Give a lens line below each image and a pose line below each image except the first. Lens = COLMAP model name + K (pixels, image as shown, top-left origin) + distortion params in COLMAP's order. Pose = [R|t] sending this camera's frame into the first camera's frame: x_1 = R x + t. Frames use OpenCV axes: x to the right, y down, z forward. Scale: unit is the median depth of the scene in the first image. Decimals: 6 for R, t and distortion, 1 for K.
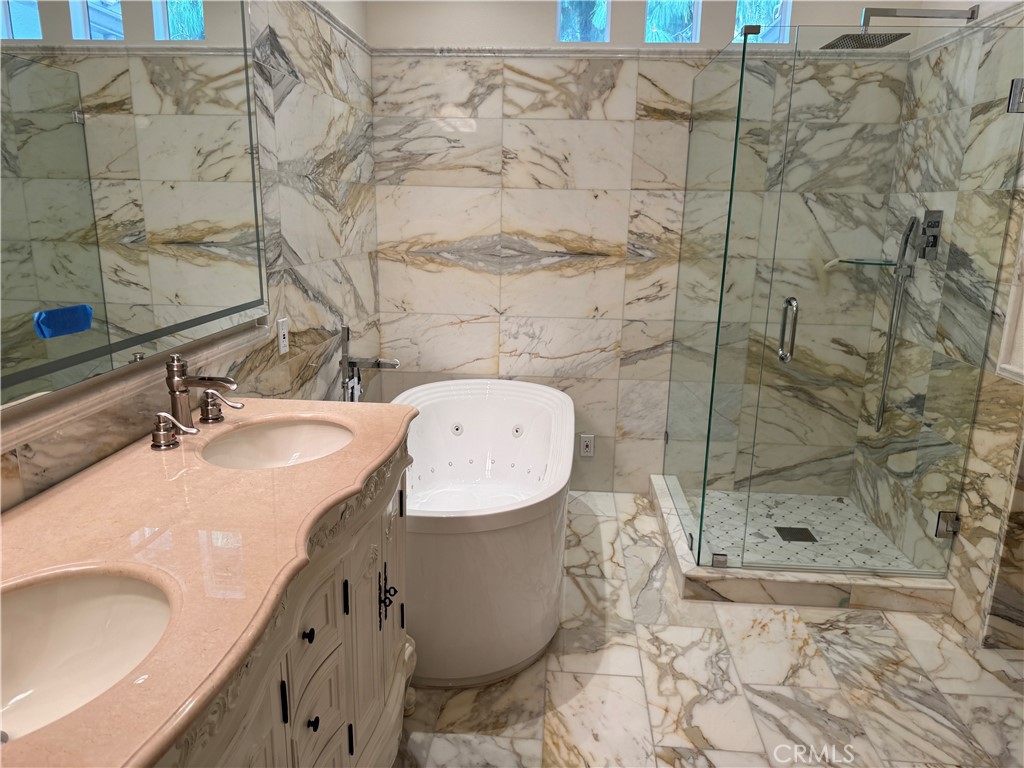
lens RADIAL K [[729.4, 0, 520.3], [0, 729.4, 380.4], [0, 0, 1]] dist [0.073185, -0.064083]
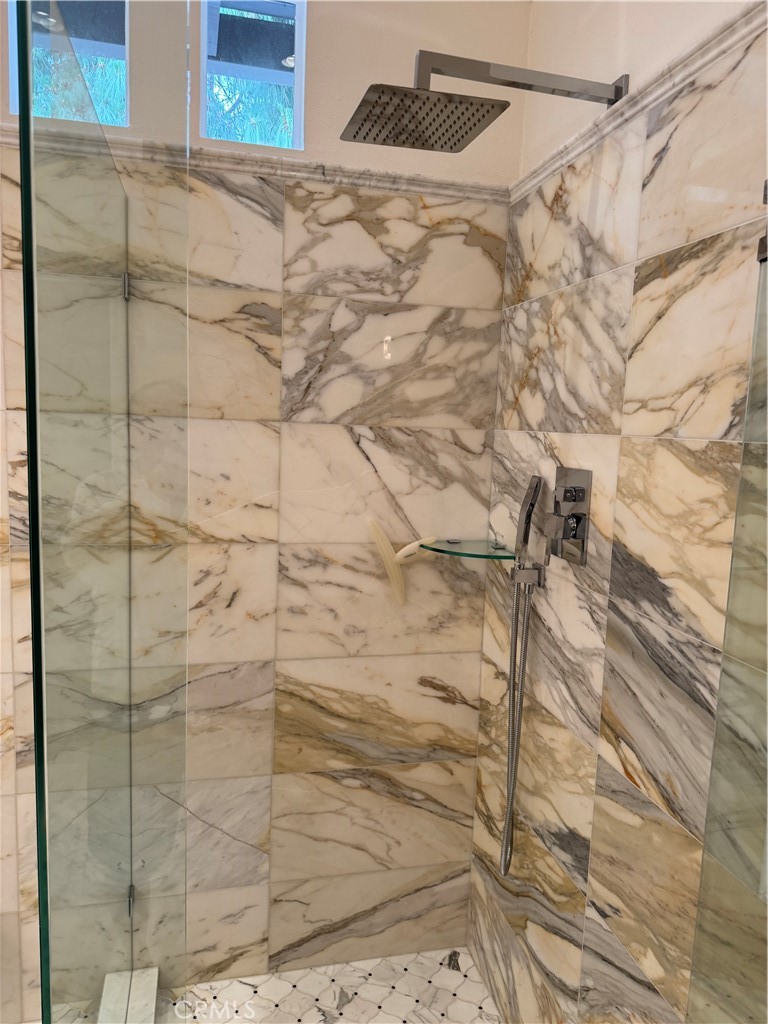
lens RADIAL K [[722.5, 0, 366.7], [0, 722.5, 515.6], [0, 0, 1]] dist [0.187234, -0.337819]
pose [[0.962195, -0.023459, 0.271350, 0.251644], [0.049054, 0.994918, -0.087930, -0.142359], [-0.267909, 0.097916, 0.958456, 0.497339]]
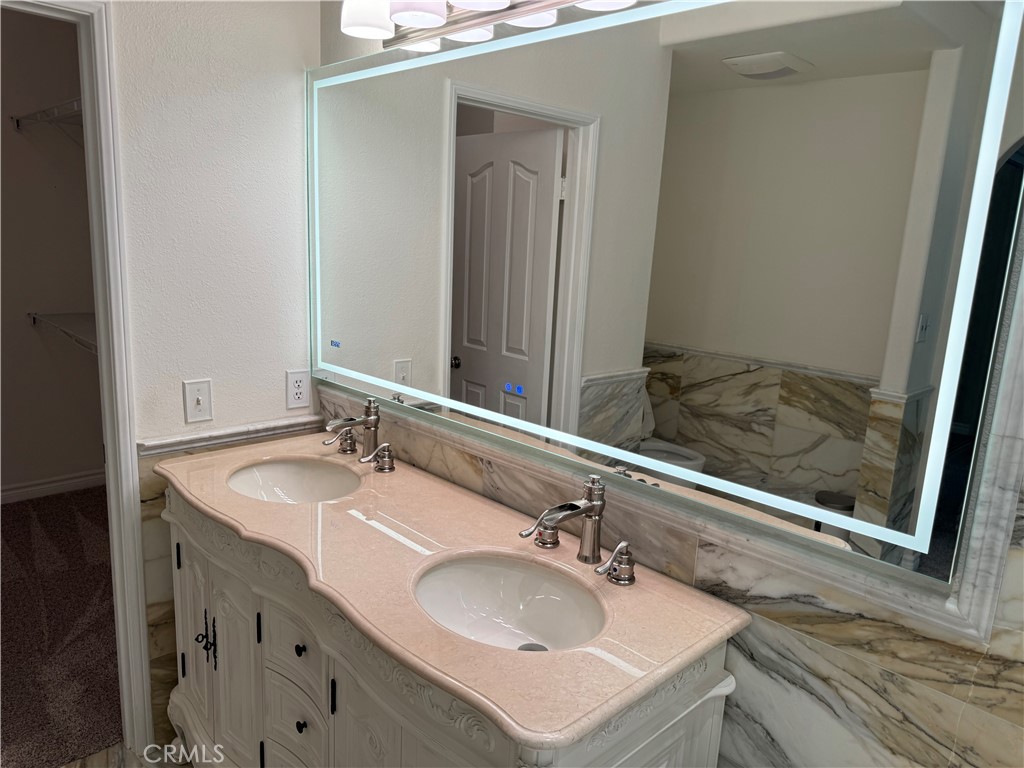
lens RADIAL K [[722.7, 0, 519.5], [0, 722.7, 386.8], [0, 0, 1]] dist [0.010384, -0.018090]
pose [[-0.662918, 0.100411, -0.741929, 0.117712], [-0.234396, 0.913314, 0.333040, -0.198889], [0.711055, 0.394683, -0.581916, 0.688574]]
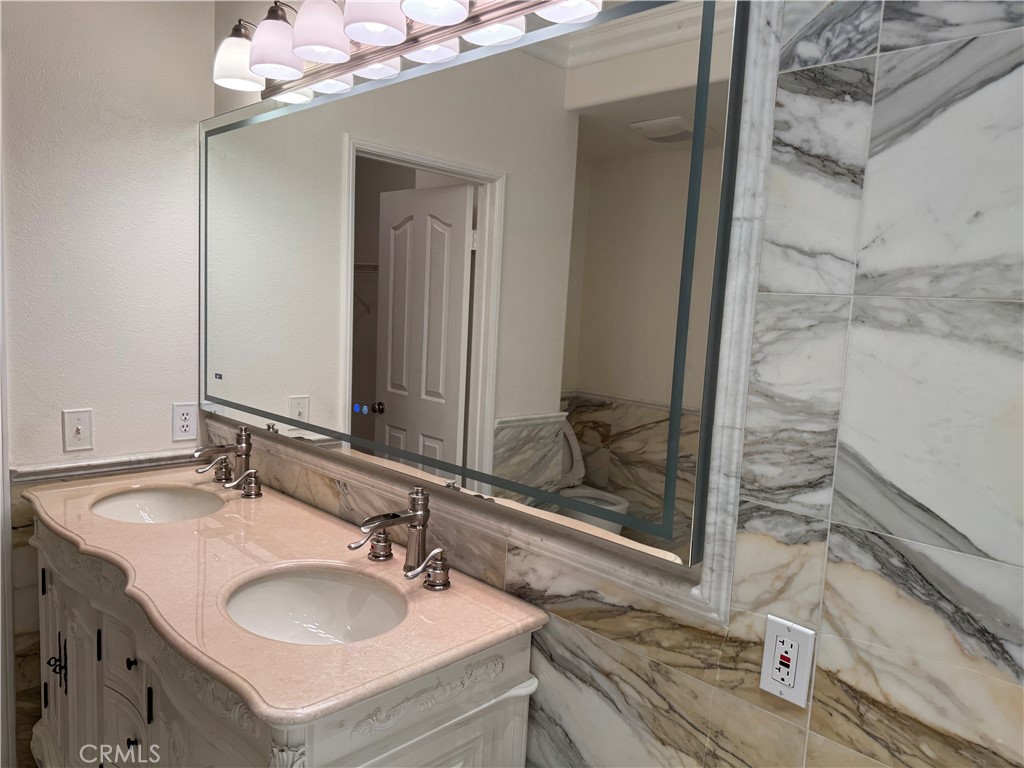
lens RADIAL K [[722.6, 0, 522.9], [0, 722.6, 384.0], [0, 0, 1]] dist [0.020031, -0.027436]
pose [[-0.647863, 0.029325, -0.761192, 0.072788], [-0.240231, 0.940402, 0.240693, -0.202472], [0.722885, 0.338798, -0.602207, 0.788797]]
